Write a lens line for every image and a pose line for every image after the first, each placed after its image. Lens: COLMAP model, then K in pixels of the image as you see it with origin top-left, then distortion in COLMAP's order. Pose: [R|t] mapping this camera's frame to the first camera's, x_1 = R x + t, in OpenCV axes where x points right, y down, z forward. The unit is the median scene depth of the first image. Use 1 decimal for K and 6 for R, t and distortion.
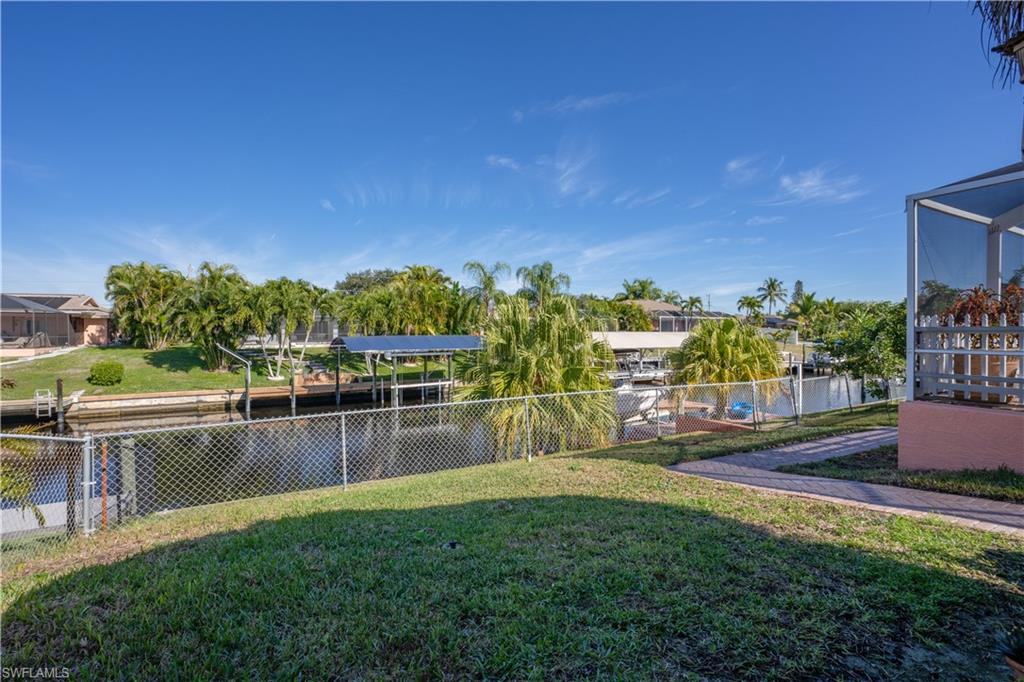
lens RADIAL K [[481.9, 0, 510.4], [0, 481.9, 338.5], [0, 0, 1]] dist [-0.054100, 0.017893]
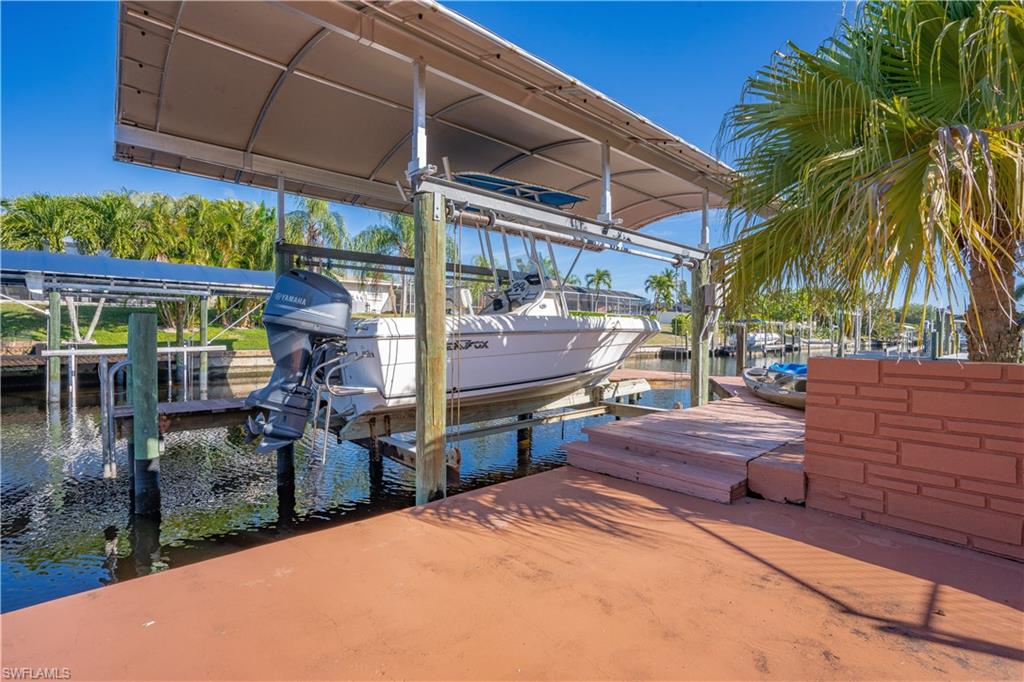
lens RADIAL K [[481.9, 0, 510.4], [0, 481.9, 338.5], [0, 0, 1]] dist [-0.054100, 0.017893]
pose [[0.976496, 0.006312, 0.215444, 0.071582], [-0.005966, 0.999980, -0.002256, 0.061819], [-0.215454, 0.000918, 0.976514, 0.336269]]
